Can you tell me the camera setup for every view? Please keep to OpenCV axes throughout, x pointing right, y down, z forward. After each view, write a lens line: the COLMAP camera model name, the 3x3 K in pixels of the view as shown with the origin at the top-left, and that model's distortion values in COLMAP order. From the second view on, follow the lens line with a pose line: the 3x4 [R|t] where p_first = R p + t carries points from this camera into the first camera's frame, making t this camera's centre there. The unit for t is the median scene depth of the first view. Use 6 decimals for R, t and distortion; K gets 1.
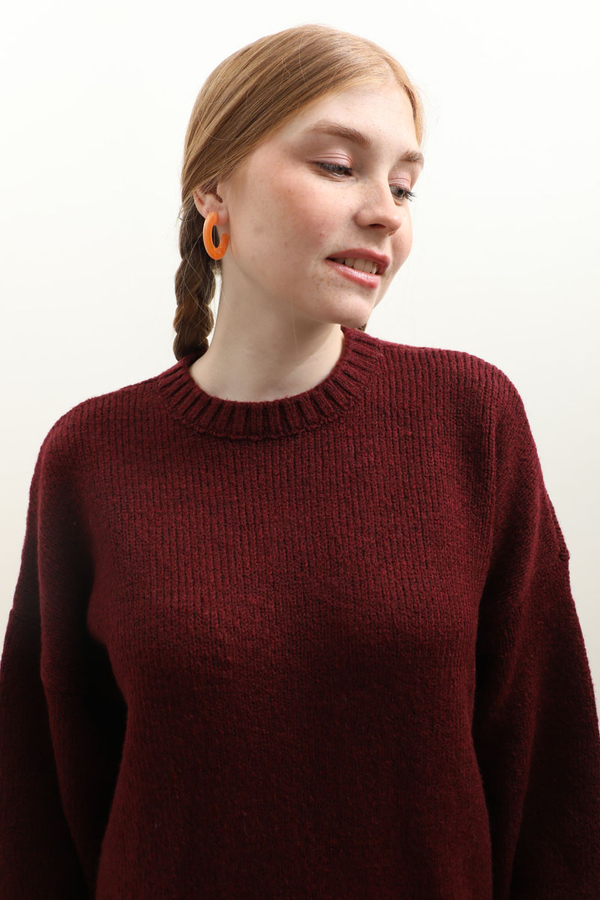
lens RADIAL K [[764.5, 0, 299.5], [0, 764.5, 449.4], [0, 0, 1]] dist [0.006218, -0.000273]
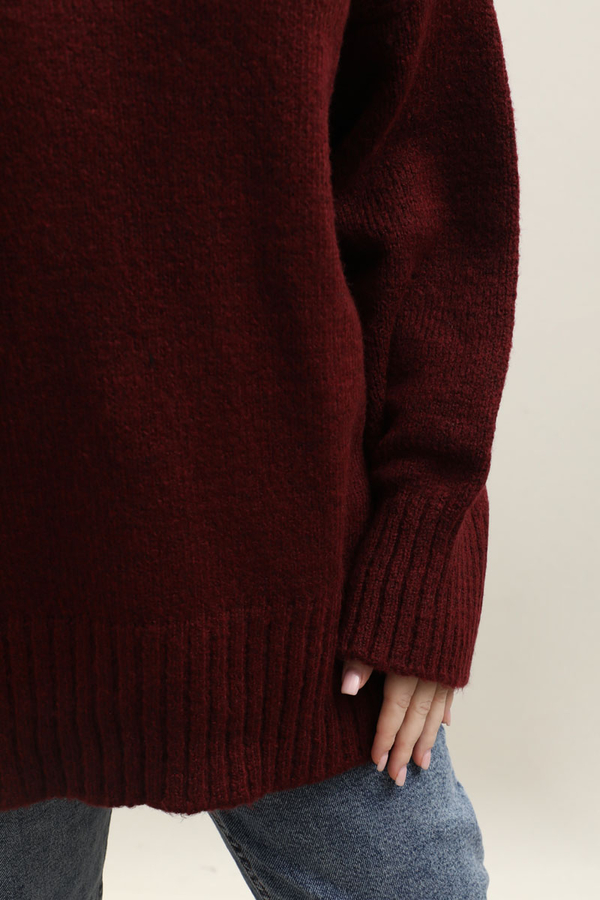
lens RADIAL K [[1459.9, 0, 300.2], [0, 1459.9, 450.2], [0, 0, 1]] dist [-0.003880, 0.000000]
pose [[0.977348, -0.074871, 0.197954, -0.123670], [0.004509, 0.942488, 0.334209, 0.211399], [-0.211592, -0.325746, 0.921476, -0.382904]]
